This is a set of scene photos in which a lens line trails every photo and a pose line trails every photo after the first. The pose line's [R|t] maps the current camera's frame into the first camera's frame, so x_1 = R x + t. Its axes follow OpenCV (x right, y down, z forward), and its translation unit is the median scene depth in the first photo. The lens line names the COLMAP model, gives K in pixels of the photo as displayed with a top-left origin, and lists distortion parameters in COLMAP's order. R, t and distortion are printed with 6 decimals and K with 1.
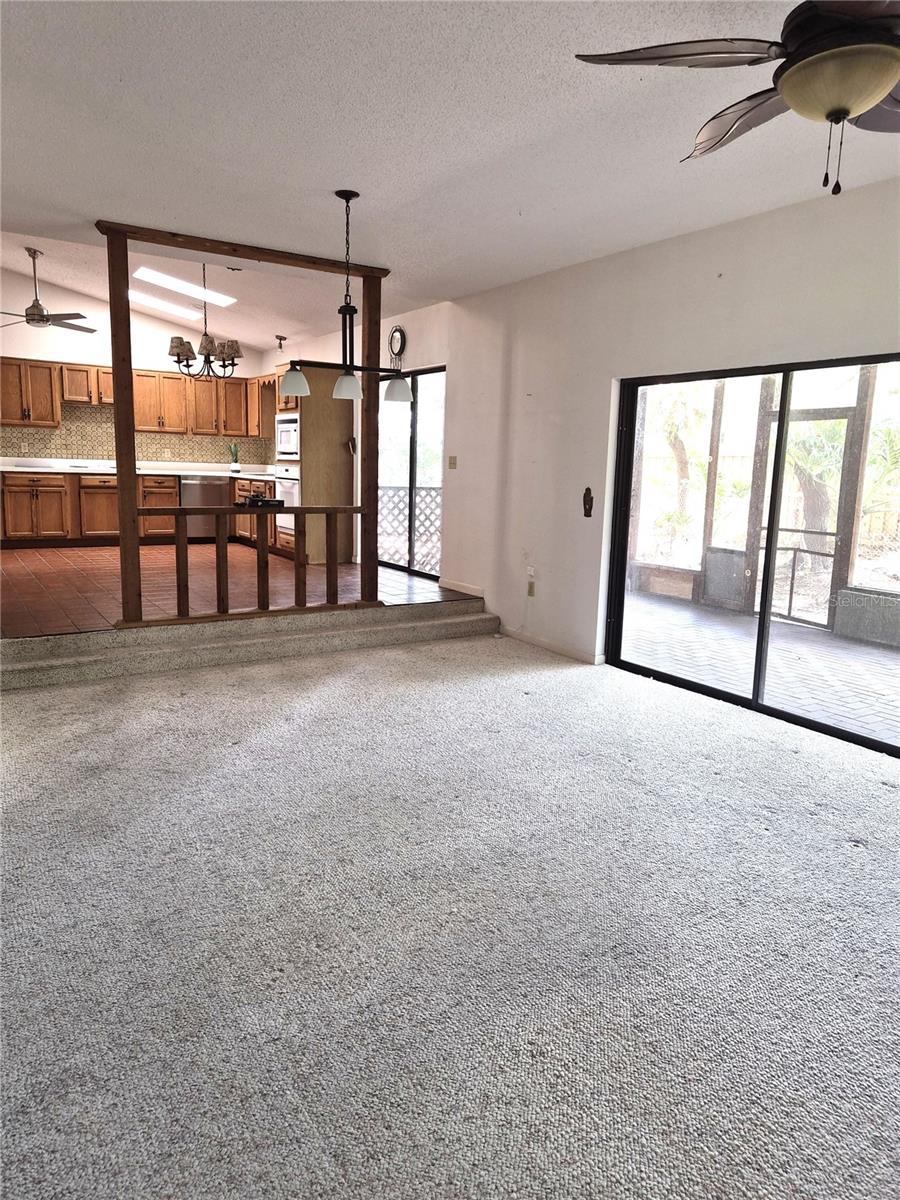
lens RADIAL K [[785.9, 0, 452.6], [0, 785.9, 586.8], [0, 0, 1]] dist [0.056172, -0.050747]
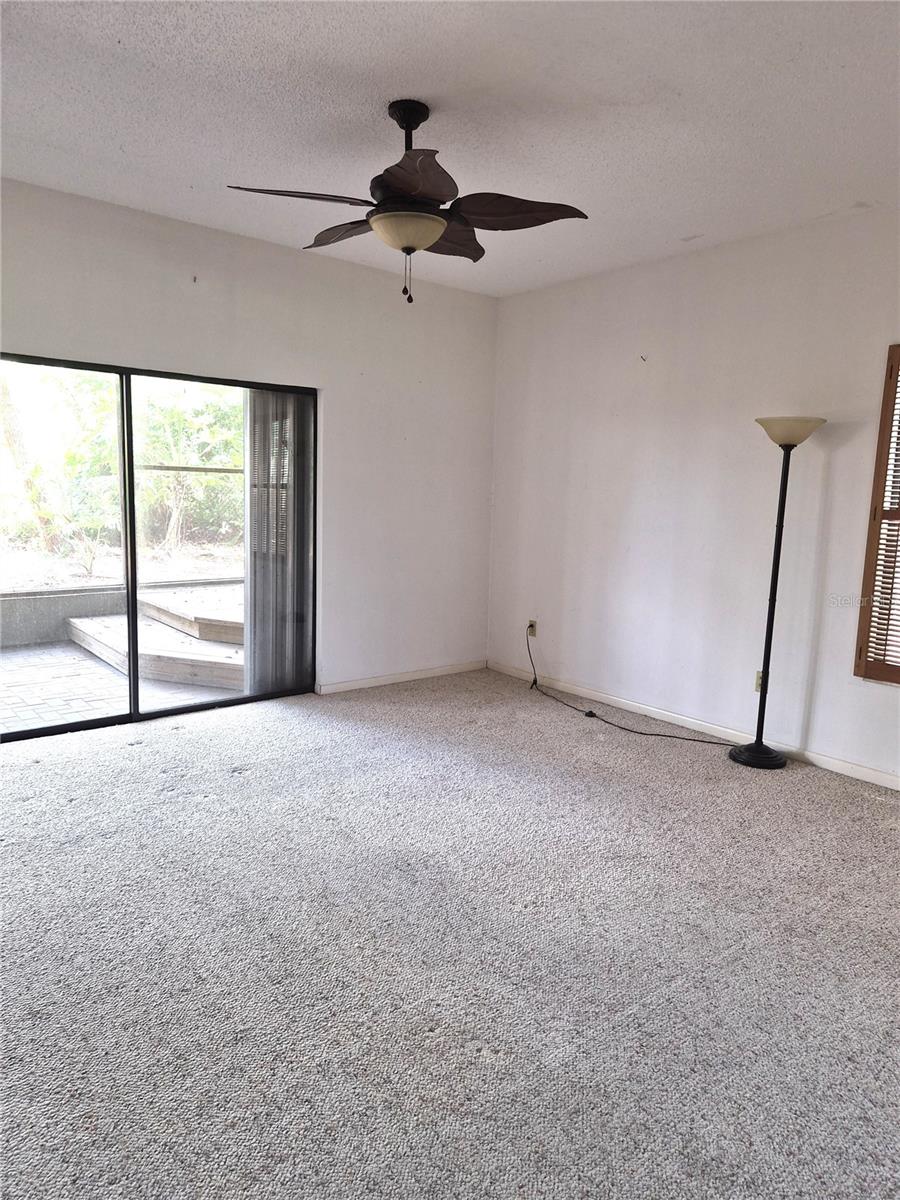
lens RADIAL K [[806.9, 0, 450.0], [0, 806.9, 593.7], [0, 0, 1]] dist [0.068947, -0.058442]
pose [[-0.109238, -0.170072, 0.979358, -0.966836], [0.123864, 0.975246, 0.183173, -0.191356], [-0.986268, 0.141316, -0.085469, 0.960652]]
